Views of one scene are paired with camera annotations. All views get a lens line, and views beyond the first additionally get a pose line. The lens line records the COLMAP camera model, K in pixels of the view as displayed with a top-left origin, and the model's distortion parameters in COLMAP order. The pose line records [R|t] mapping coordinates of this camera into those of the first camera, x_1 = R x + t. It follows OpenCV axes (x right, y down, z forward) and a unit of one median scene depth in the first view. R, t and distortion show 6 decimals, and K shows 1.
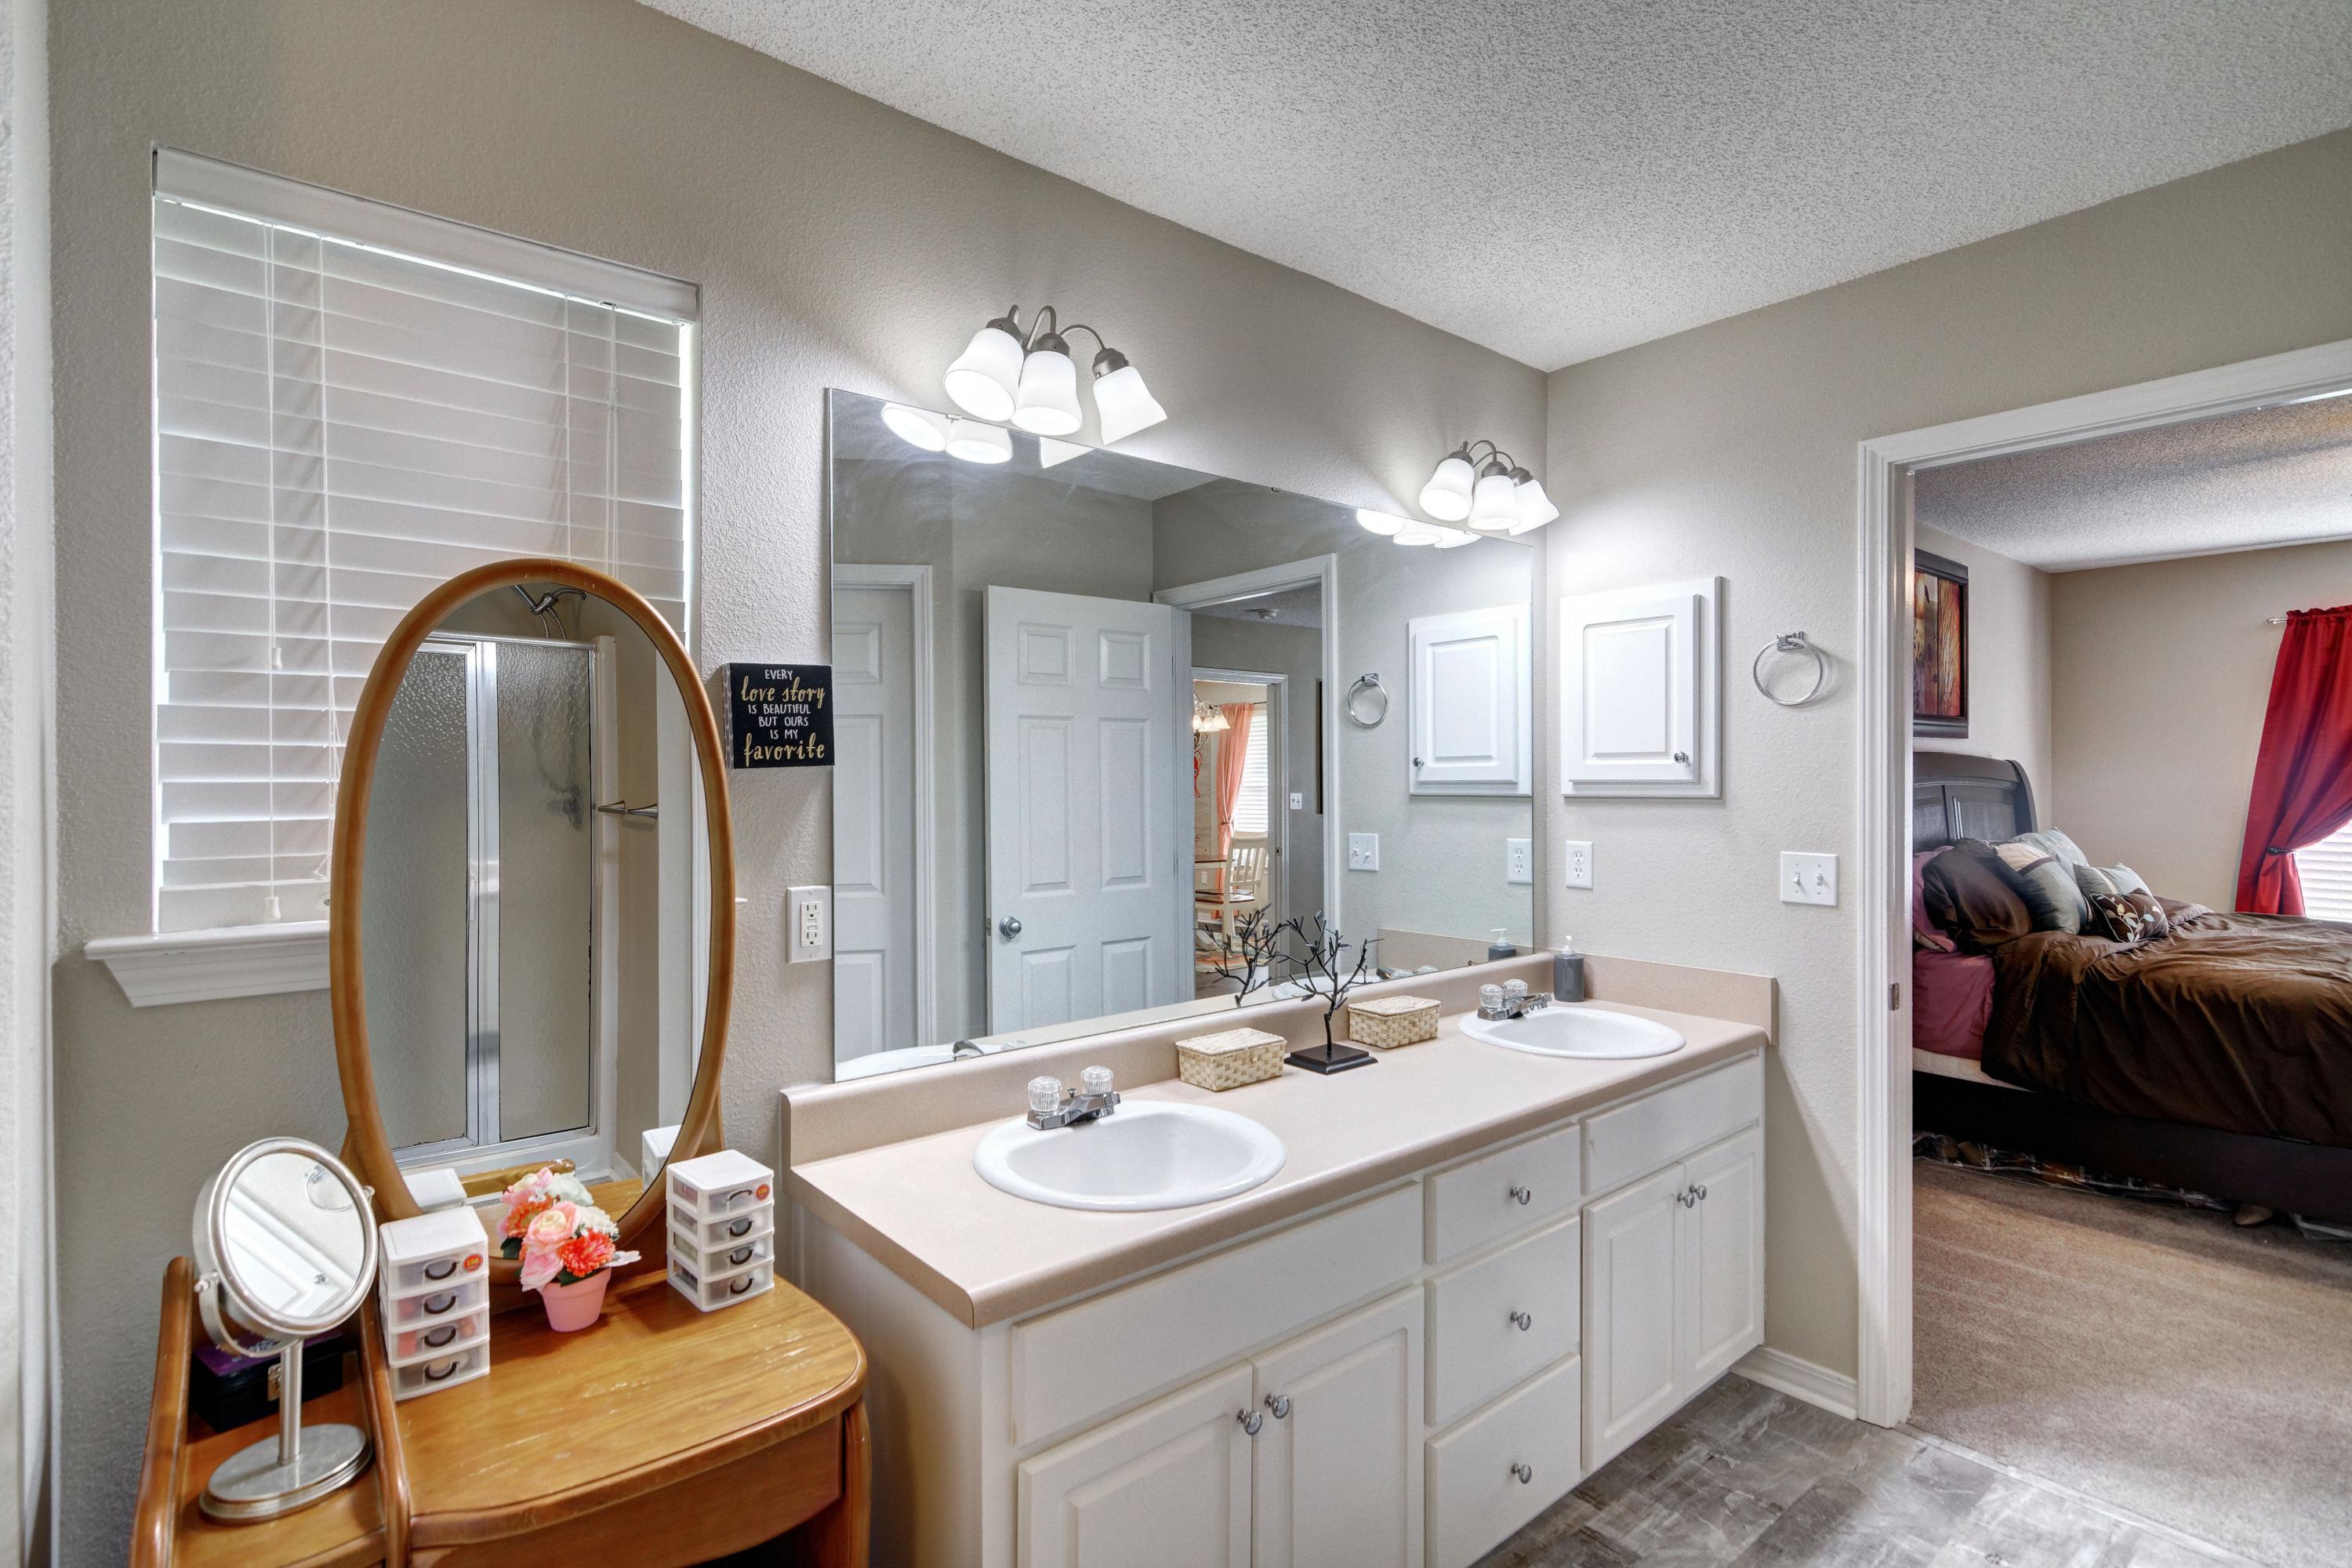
lens RADIAL K [[1127.8, 0, 1176.0], [0, 1127.8, 784.0], [0, 0, 1]] dist [0.002391, 0.000182]
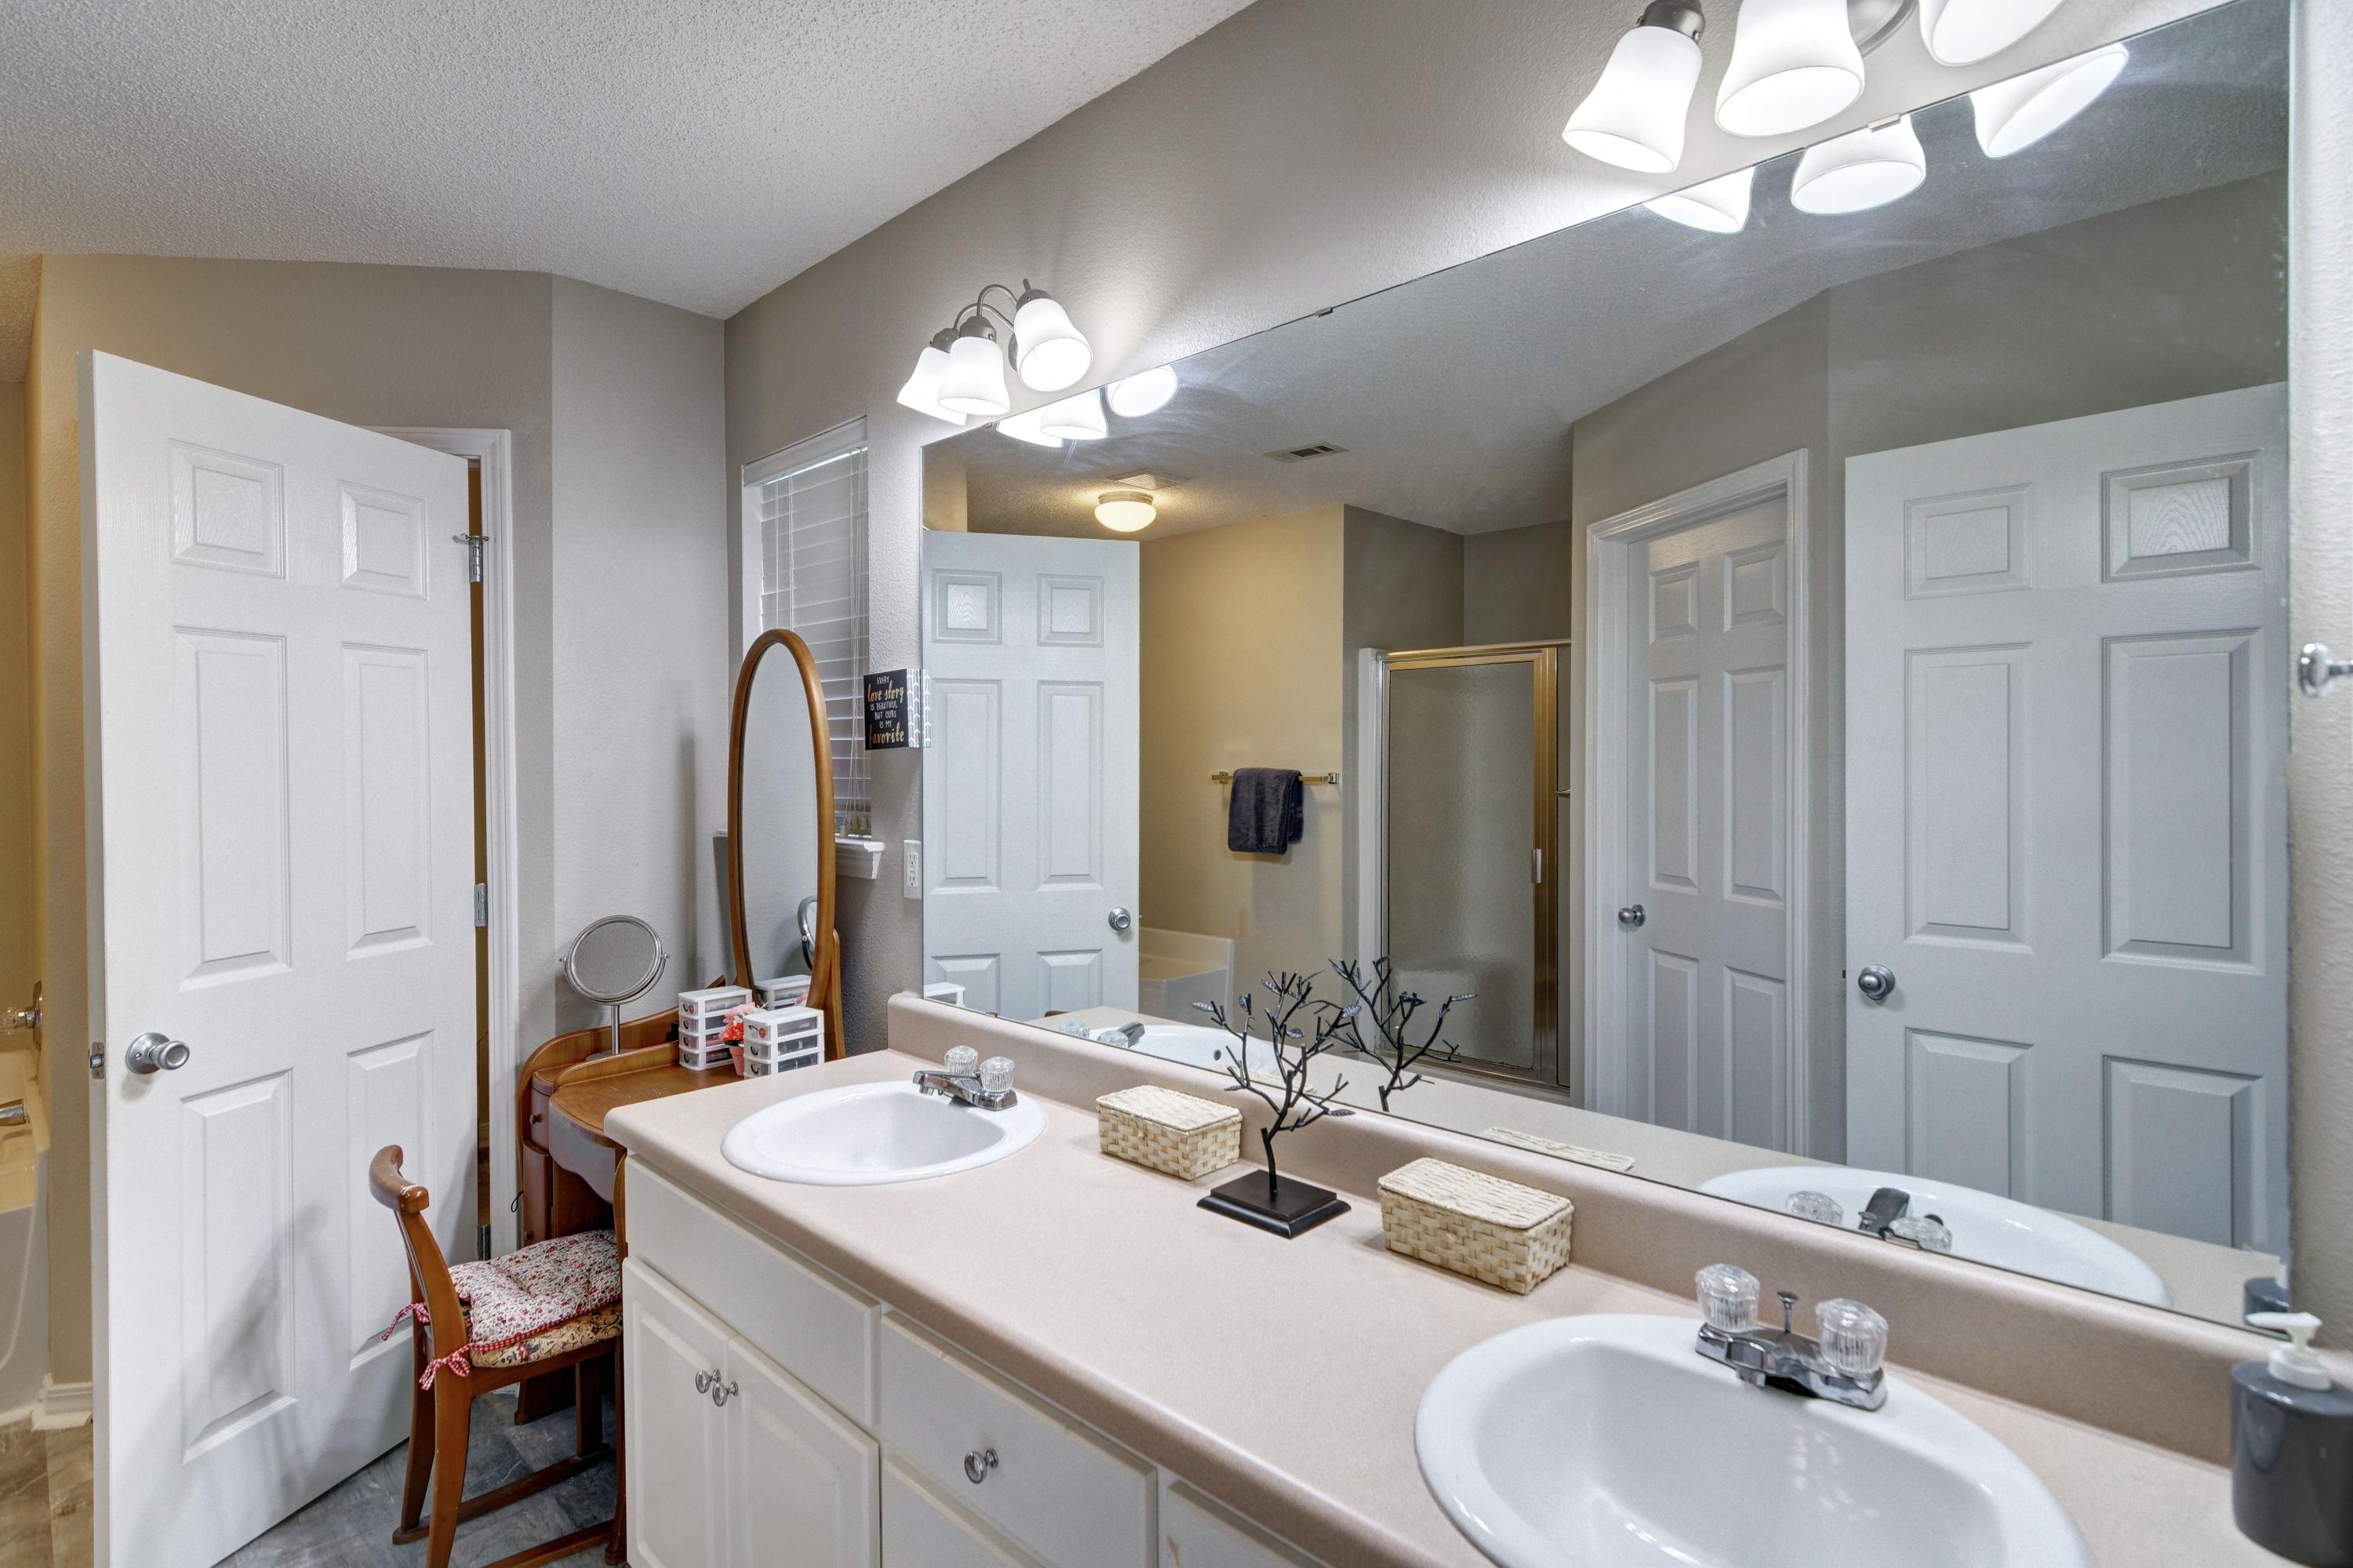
lens RADIAL K [[1154.2, 0, 1165.9], [0, 1154.2, 757.5], [0, 0, 1]] dist [0.001182, 0.000146]
pose [[0.096005, 0.003978, -0.995373, 1.010520], [0.000722, 0.999991, 0.004066, -0.009305], [0.995381, -0.001109, 0.096001, 1.151241]]
